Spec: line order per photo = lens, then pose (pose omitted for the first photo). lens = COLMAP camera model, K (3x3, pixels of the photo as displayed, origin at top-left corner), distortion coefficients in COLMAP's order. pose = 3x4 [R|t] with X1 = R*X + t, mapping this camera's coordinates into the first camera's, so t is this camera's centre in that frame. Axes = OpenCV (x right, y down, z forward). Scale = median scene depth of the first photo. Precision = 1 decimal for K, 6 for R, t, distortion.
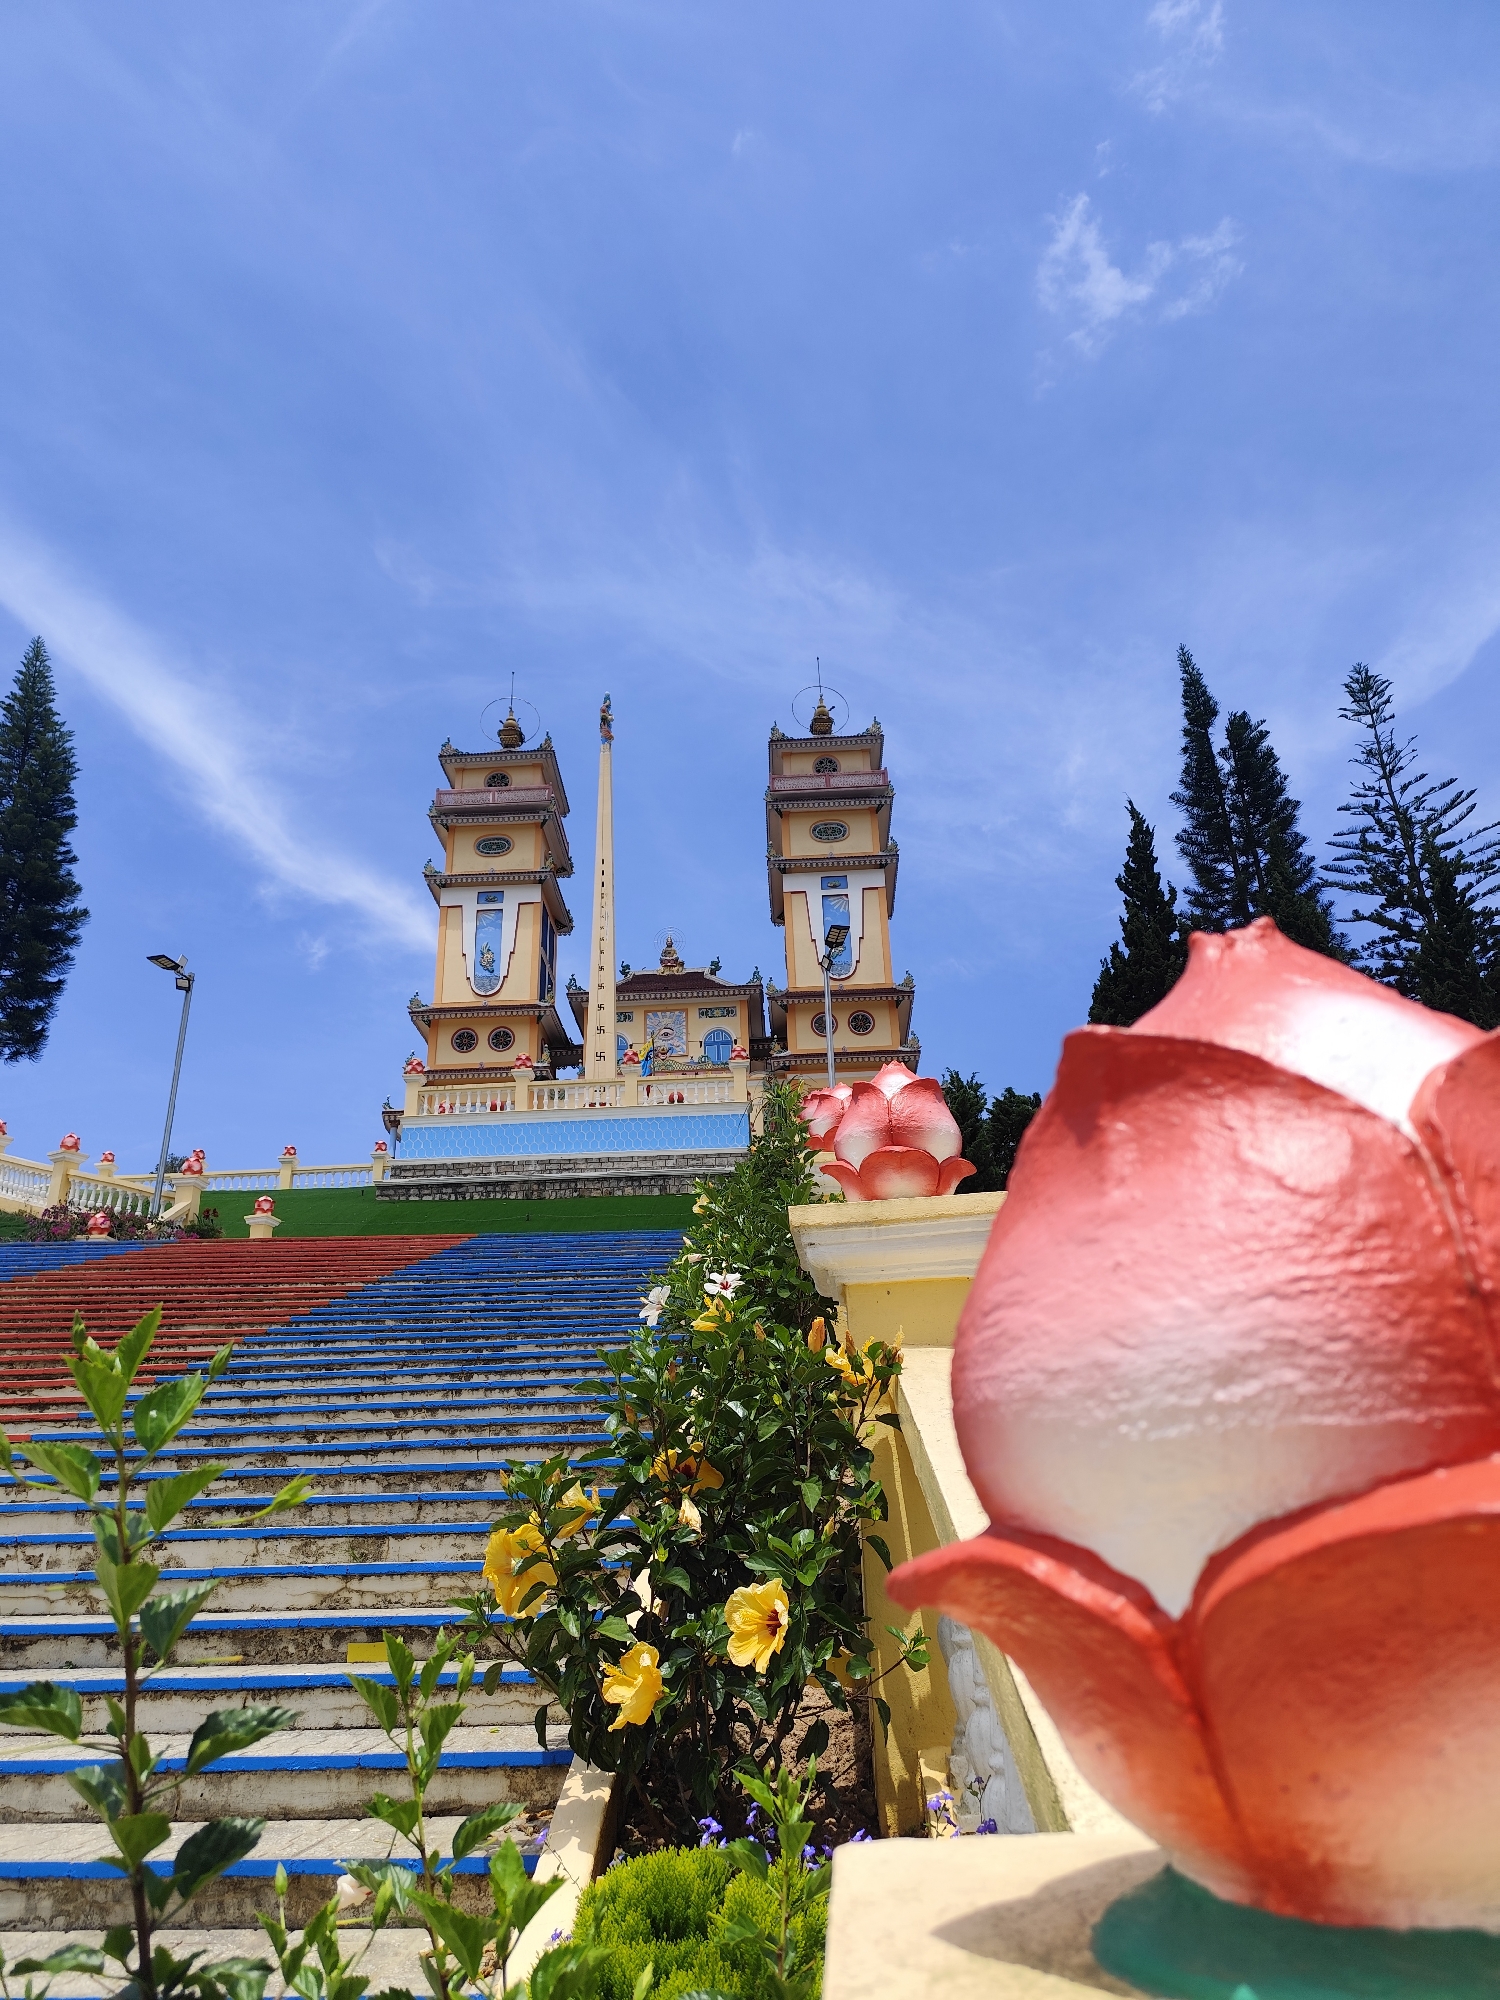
lens RADIAL K [[1362.0, 0, 763.5], [0, 1362.0, 1003.7], [0, 0, 1]] dist [0.039481, -0.015508]
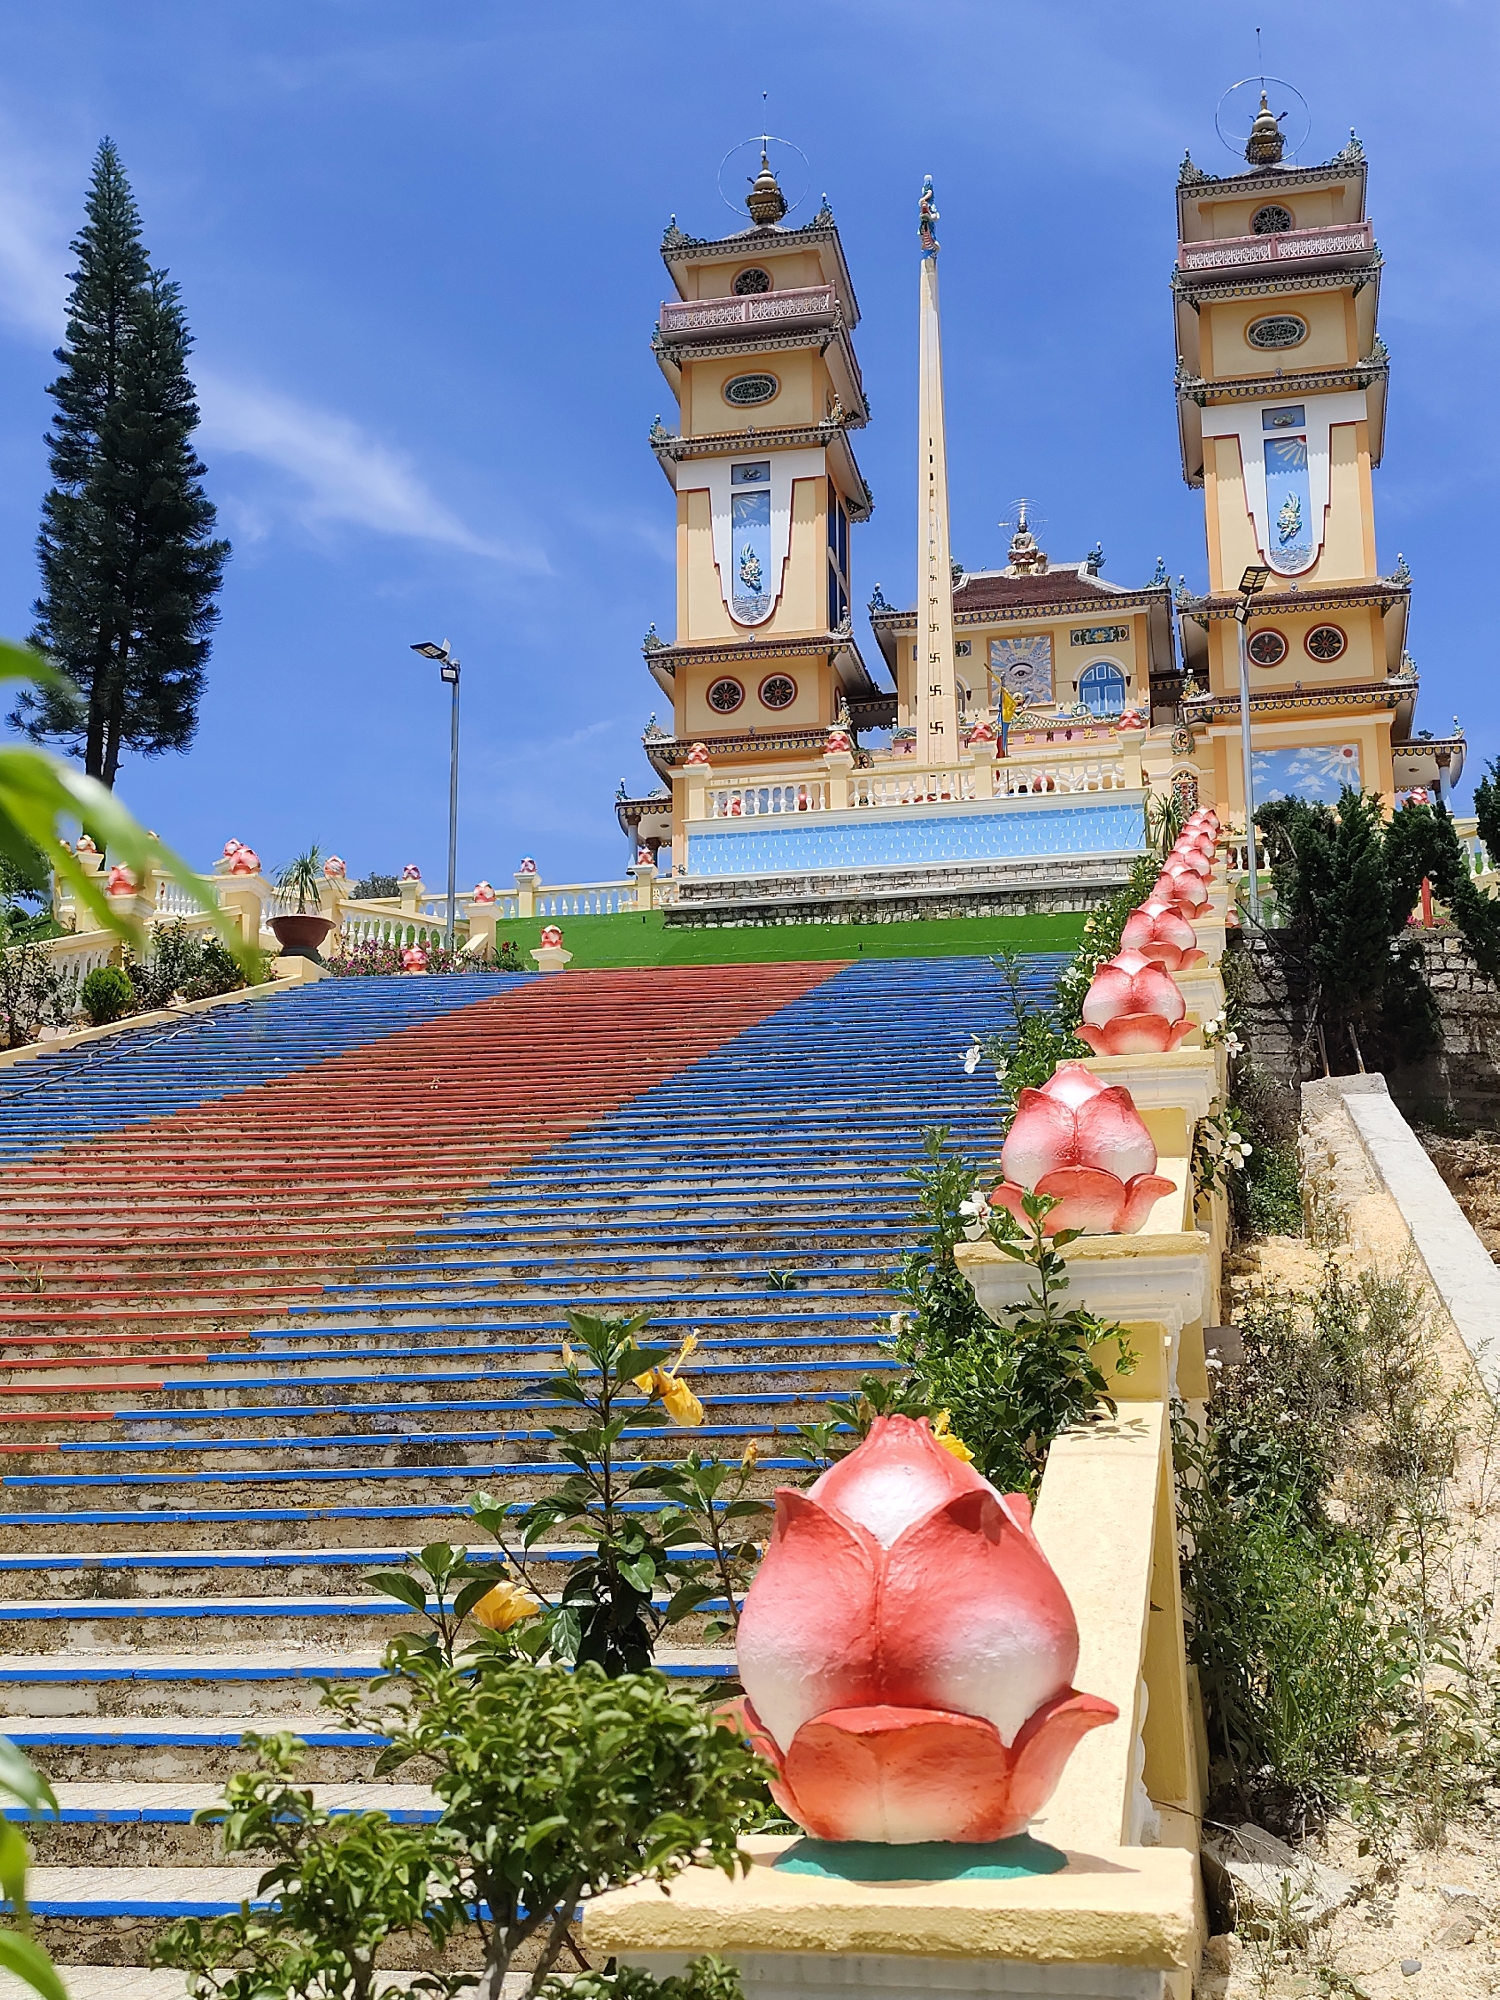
lens RADIAL K [[2317.4, 0, 761.4], [0, 2317.4, 1053.0], [0, 0, 1]] dist [0.039535, 0.000000]
pose [[0.983573, -0.009928, -0.180240, 0.005407], [0.045430, 0.979963, 0.193928, -0.021202], [0.174703, -0.198931, 0.964316, -0.145201]]
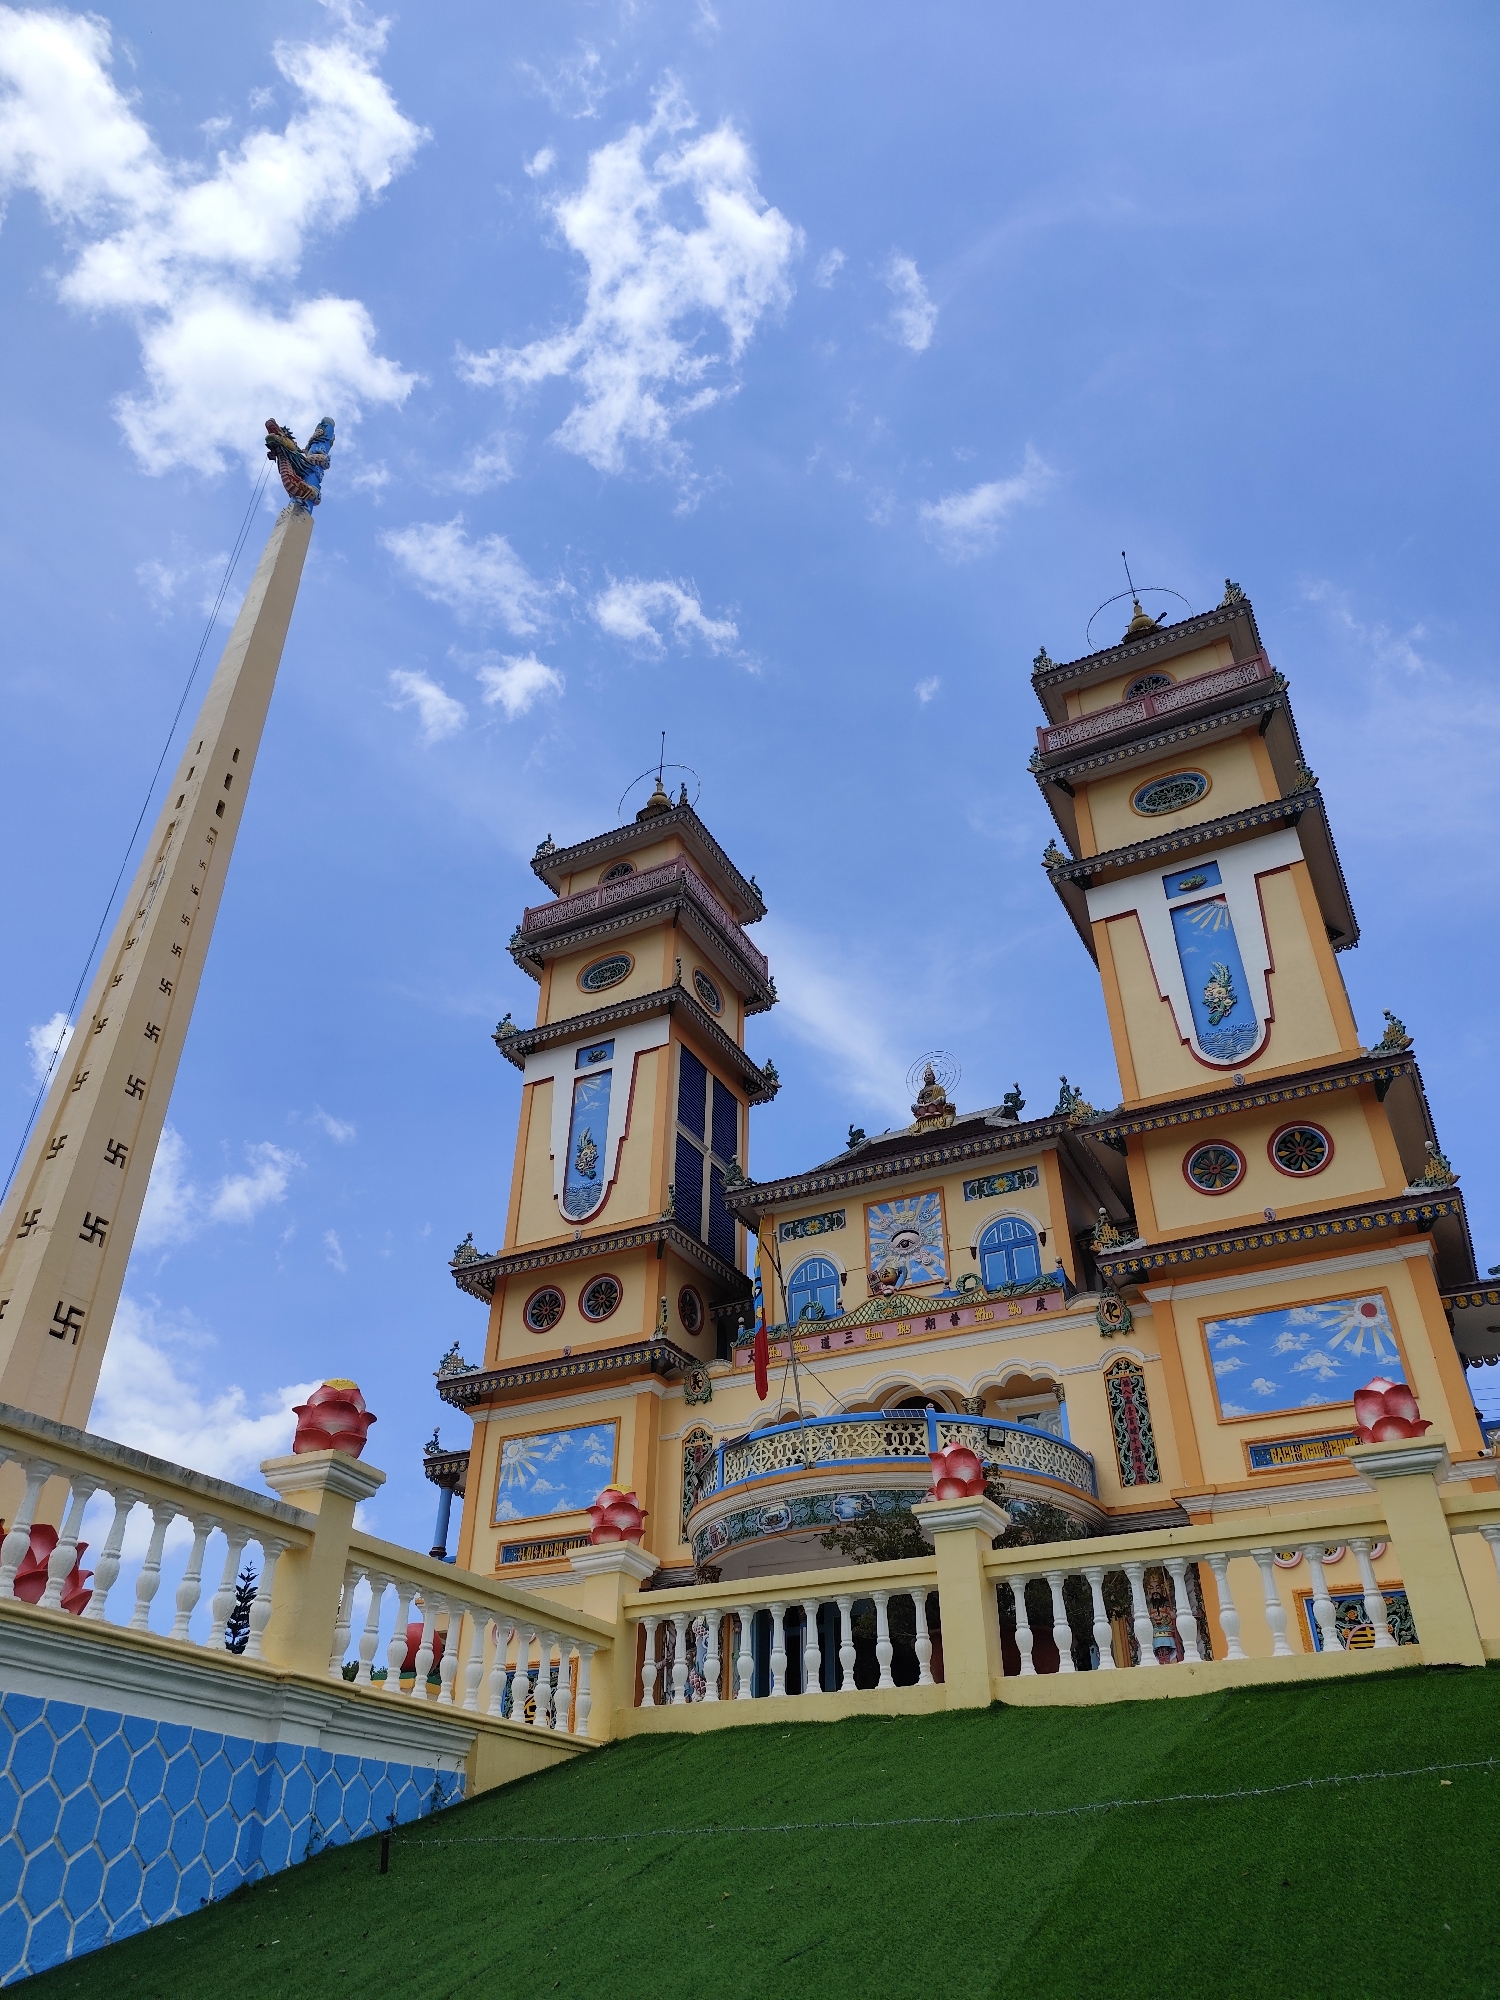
lens RADIAL K [[1362.0, 0, 742.7], [0, 1362.0, 1007.8], [0, 0, 1]] dist [0.039481, -0.015508]
pose [[0.897507, -0.216173, -0.384382, 0.088514], [0.142193, 0.966919, -0.211776, 0.037152], [0.417447, 0.135414, 0.898555, 0.517376]]
